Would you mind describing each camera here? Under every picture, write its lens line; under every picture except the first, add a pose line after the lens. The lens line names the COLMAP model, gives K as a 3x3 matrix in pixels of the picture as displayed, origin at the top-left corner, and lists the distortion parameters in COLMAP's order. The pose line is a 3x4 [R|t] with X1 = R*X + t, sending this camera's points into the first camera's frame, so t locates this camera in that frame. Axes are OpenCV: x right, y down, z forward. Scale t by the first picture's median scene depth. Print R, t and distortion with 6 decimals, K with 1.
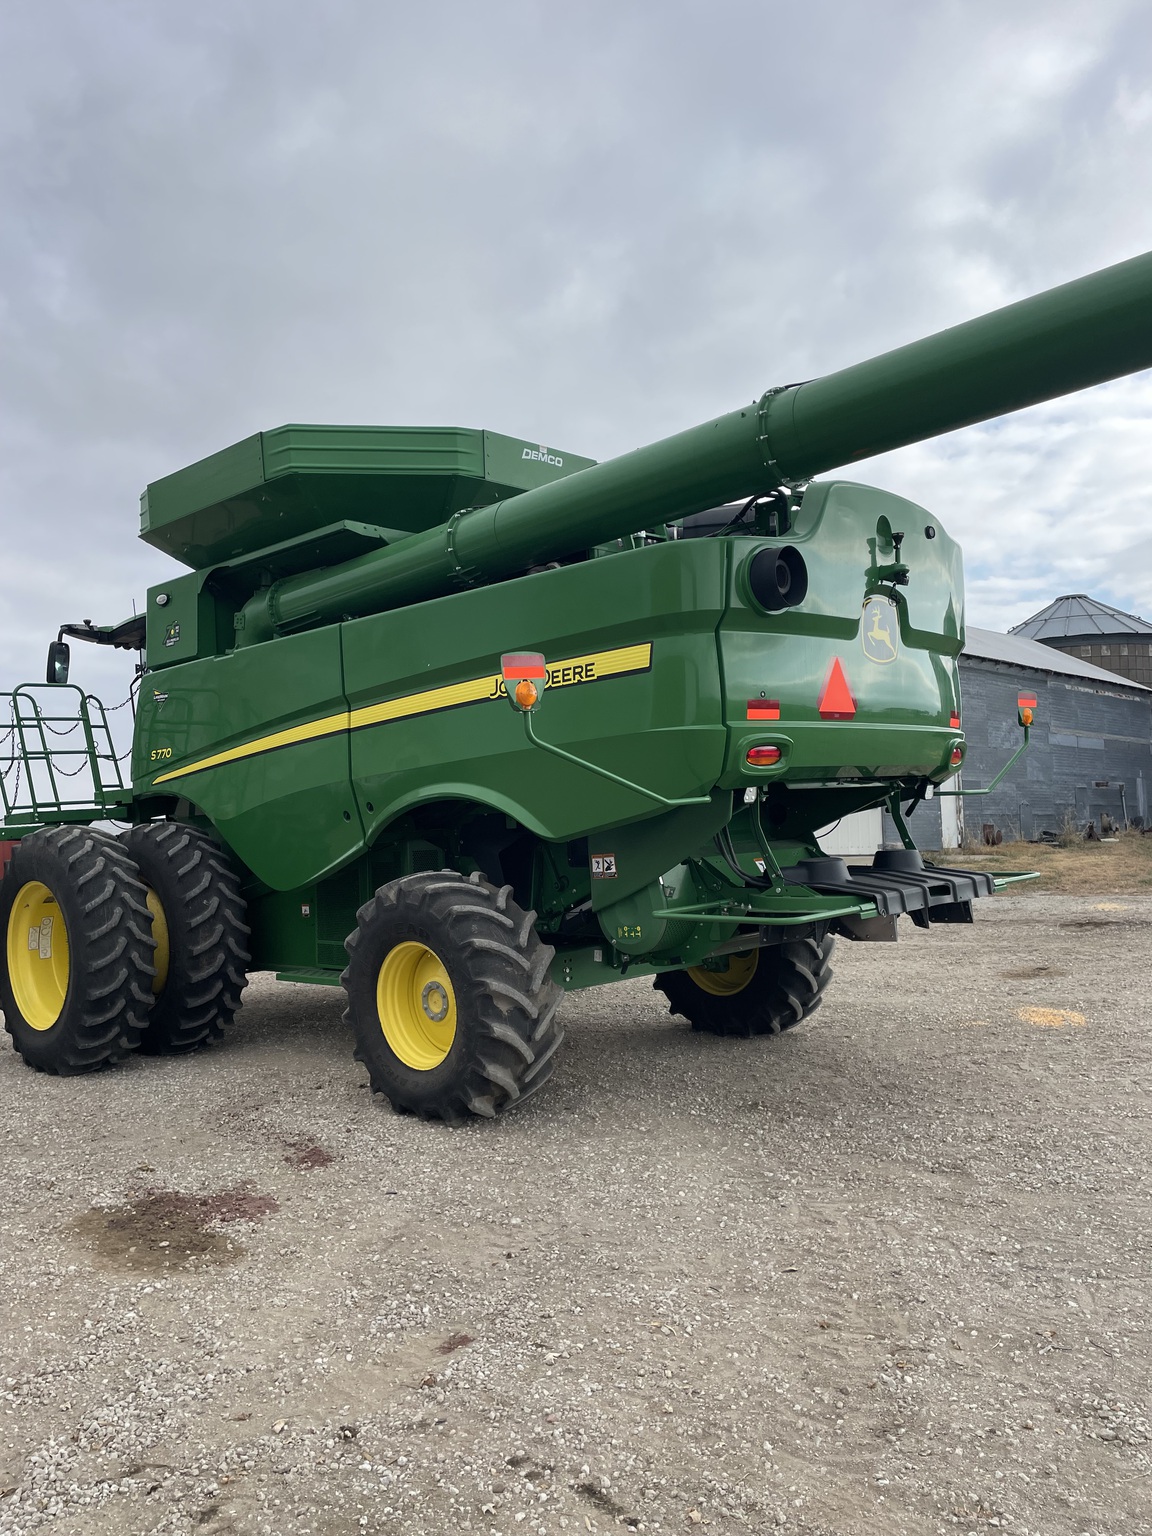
lens RADIAL K [[1183.9, 0, 576.4], [0, 1183.9, 787.3], [0, 0, 1]] dist [0.123817, -0.324818]
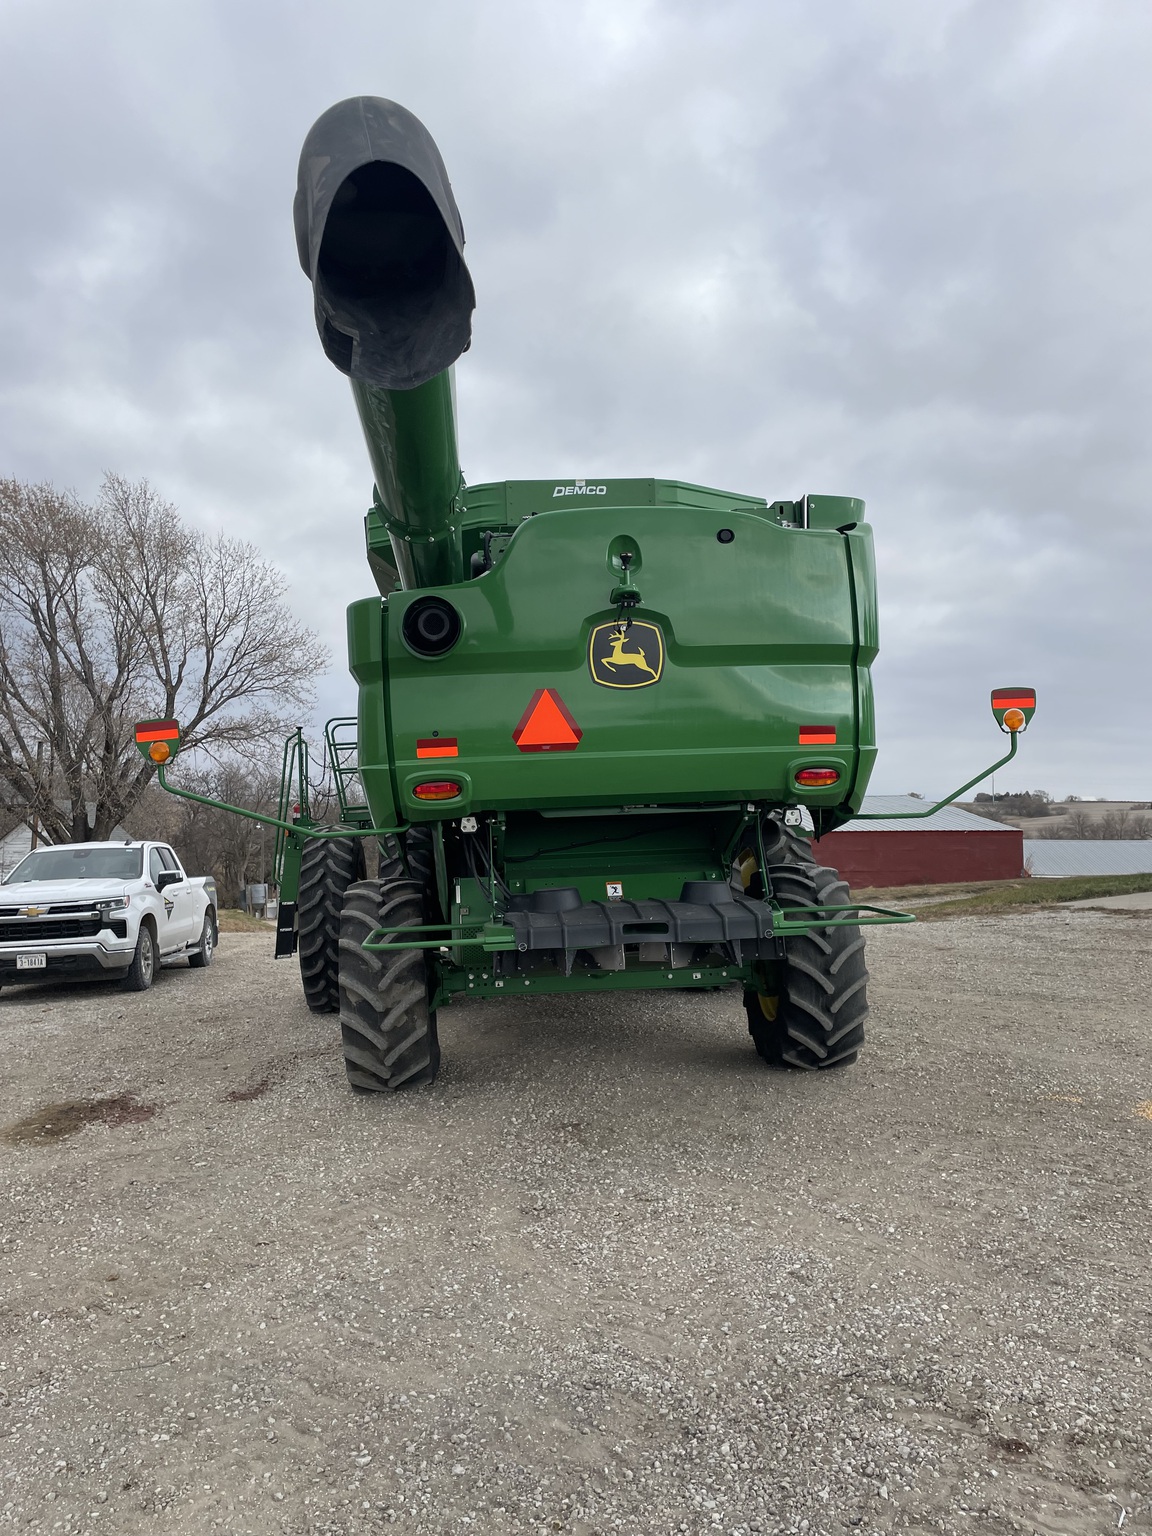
lens RADIAL K [[1202.7, 0, 565.0], [0, 1202.7, 763.9], [0, 0, 1]] dist [0.061087, -0.074345]
pose [[0.741789, -0.010215, -0.670555, 0.827551], [0.016714, 0.999855, 0.003259, -0.044715], [0.670425, -0.013625, 0.741852, 0.232104]]
